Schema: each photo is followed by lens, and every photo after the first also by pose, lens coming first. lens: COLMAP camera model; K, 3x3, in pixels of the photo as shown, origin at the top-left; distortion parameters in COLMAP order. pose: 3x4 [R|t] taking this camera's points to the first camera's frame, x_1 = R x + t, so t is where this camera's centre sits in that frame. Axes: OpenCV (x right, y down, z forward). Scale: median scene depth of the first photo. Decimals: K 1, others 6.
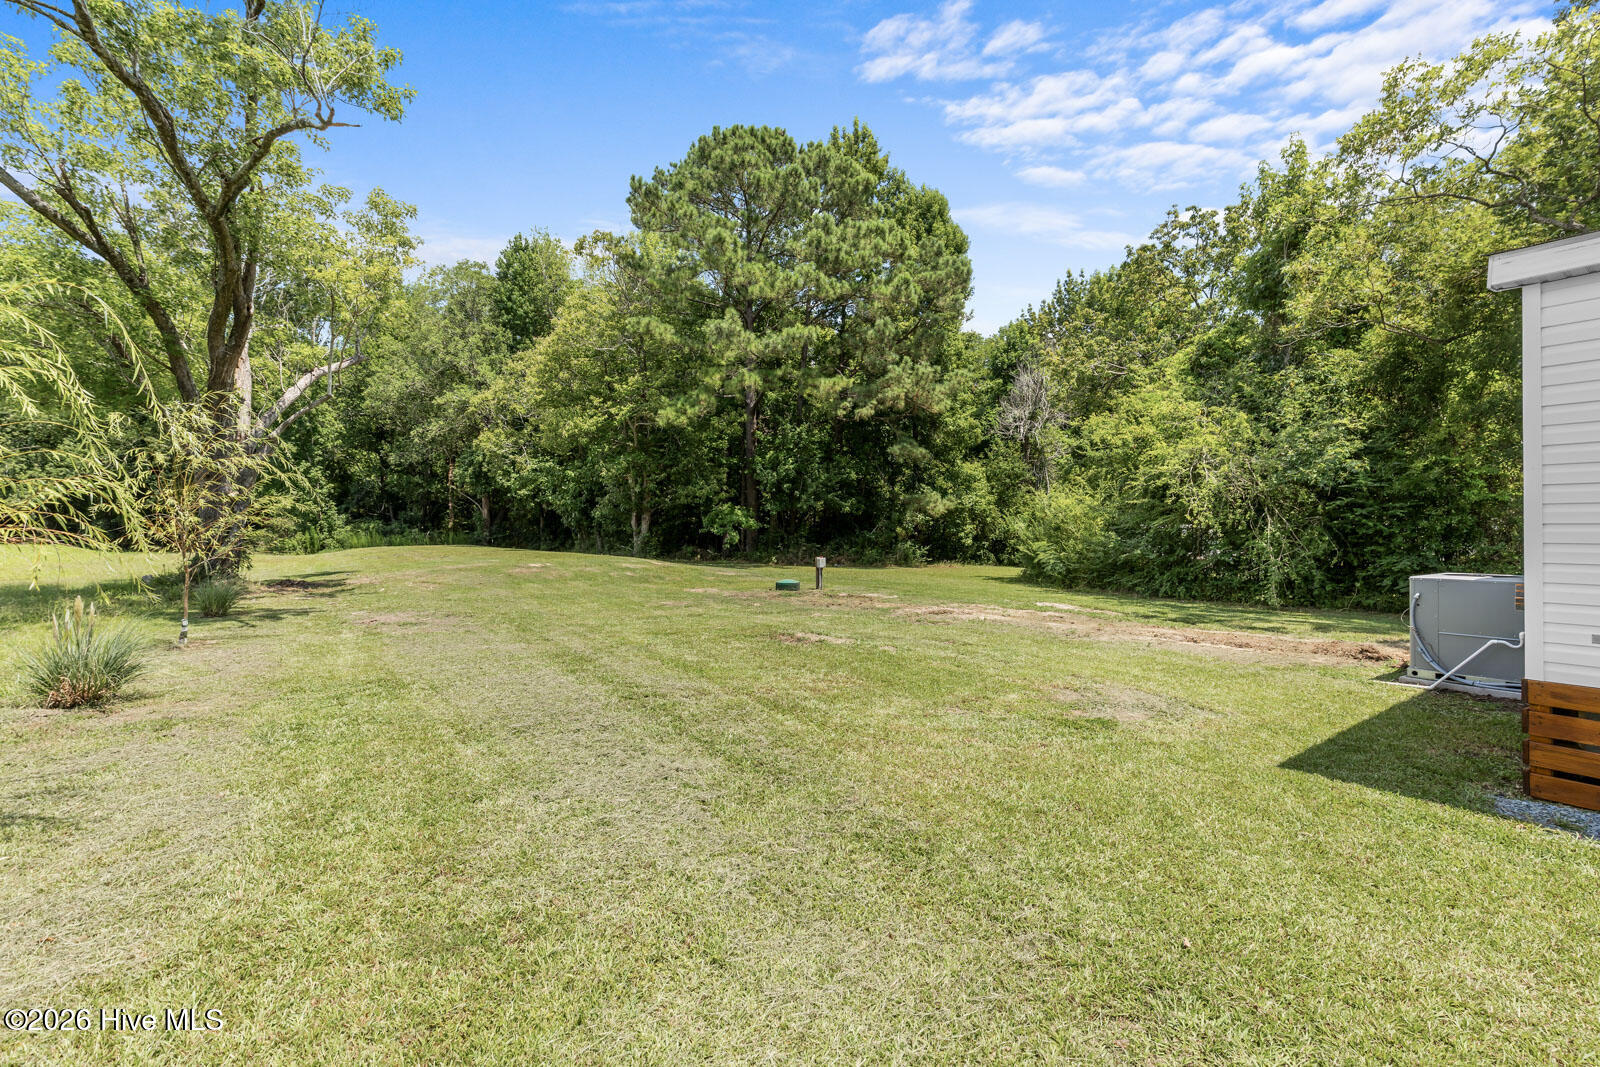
lens RADIAL K [[743.7, 0, 799.1], [0, 743.7, 533.2], [0, 0, 1]] dist [0.013438, -0.000154]
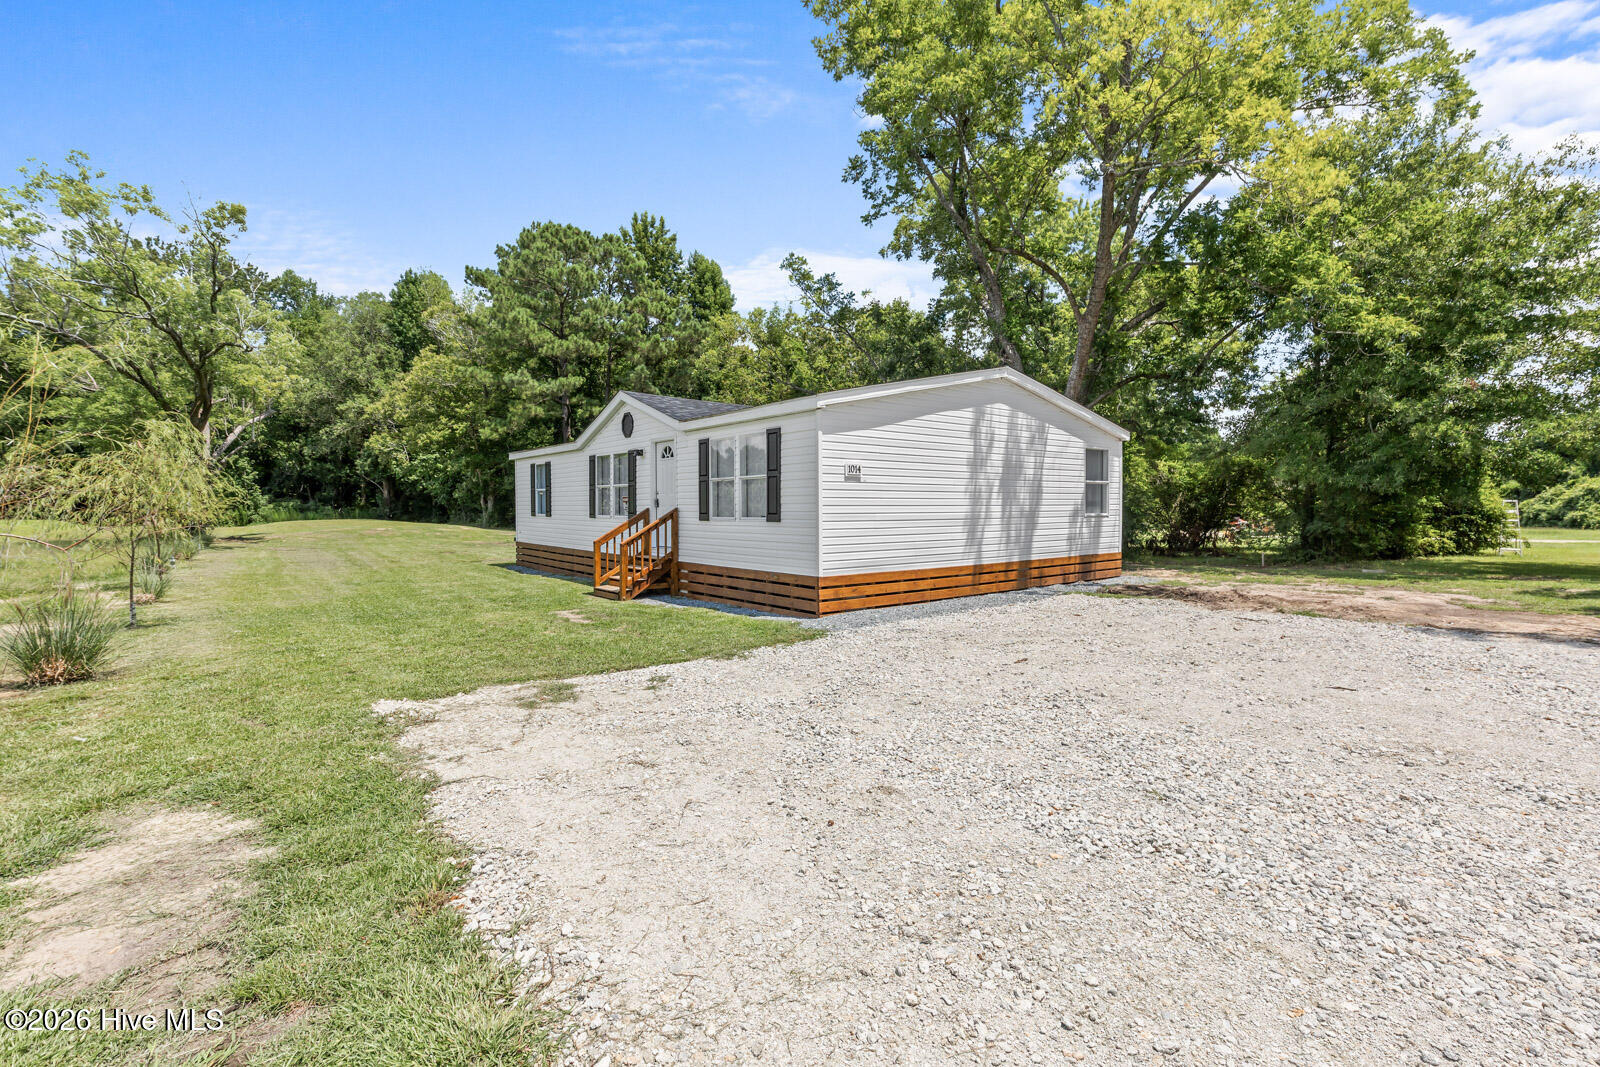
lens RADIAL K [[743.7, 0, 801.4], [0, 743.7, 529.6], [0, 0, 1]] dist [0.013438, -0.000154]
pose [[0.997694, -0.004993, 0.067692, 0.216687], [0.003016, 0.999567, 0.029280, -0.001338], [-0.067809, -0.029008, 0.997277, -0.341770]]
